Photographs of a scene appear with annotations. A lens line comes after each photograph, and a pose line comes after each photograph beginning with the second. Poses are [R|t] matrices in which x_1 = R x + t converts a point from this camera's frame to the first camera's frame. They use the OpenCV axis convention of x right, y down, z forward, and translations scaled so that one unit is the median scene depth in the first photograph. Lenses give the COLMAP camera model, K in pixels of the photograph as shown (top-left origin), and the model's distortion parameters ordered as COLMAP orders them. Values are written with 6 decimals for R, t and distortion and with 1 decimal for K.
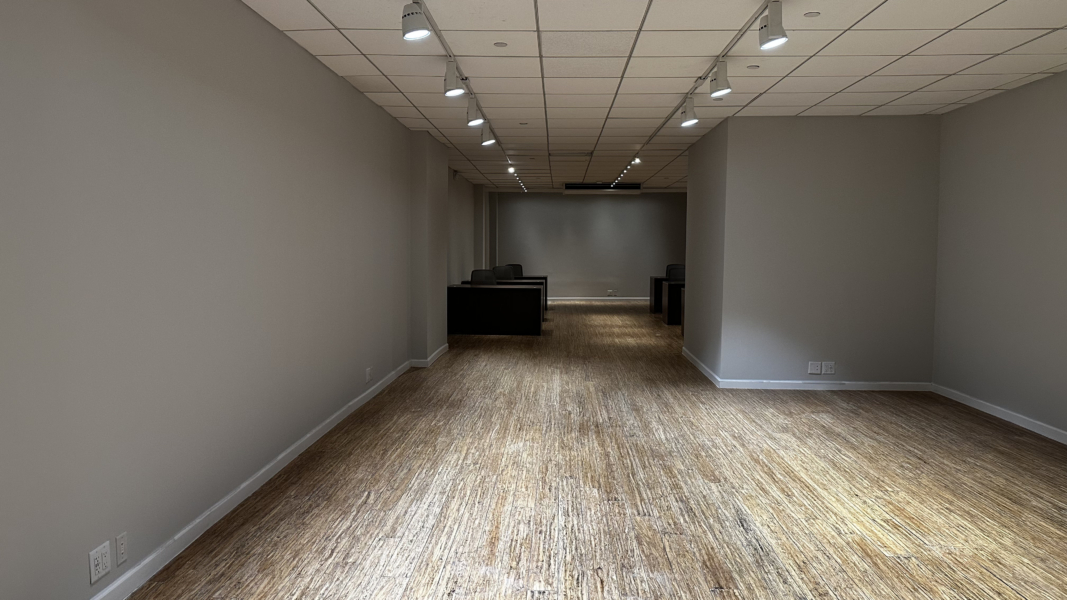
lens RADIAL K [[707.9, 0, 527.1], [0, 707.9, 304.4], [0, 0, 1]] dist [0.024613, -0.036438]
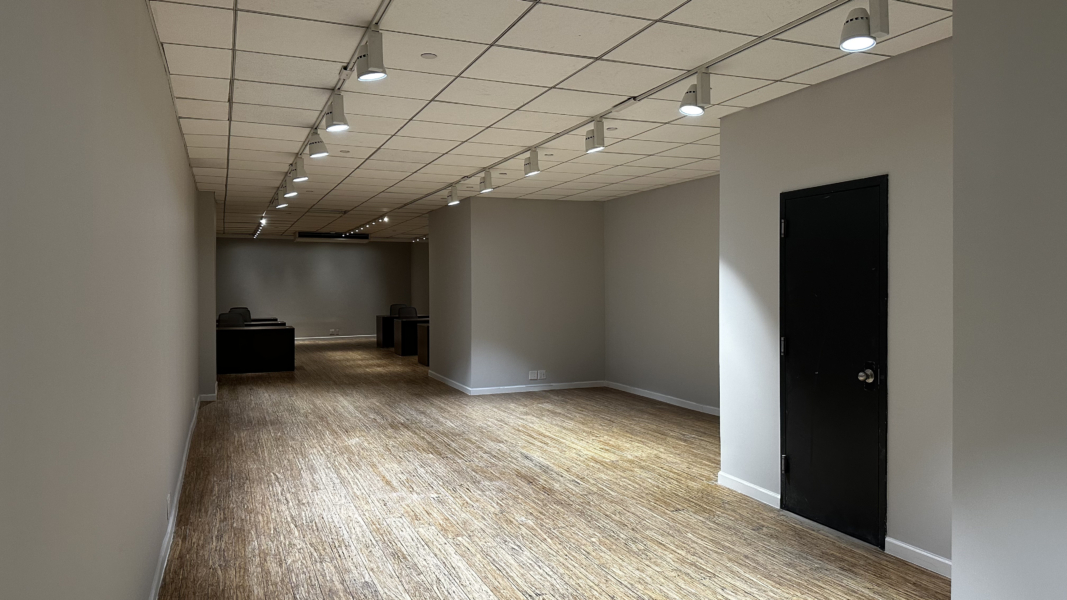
lens RADIAL K [[707.9, 0, 538.6], [0, 707.9, 294.0], [0, 0, 1]] dist [0.024613, -0.036438]
pose [[0.894997, -0.016459, 0.445768, -0.226343], [0.049098, 0.996882, -0.061770, 0.020023], [-0.443361, 0.077170, 0.893015, -0.284148]]
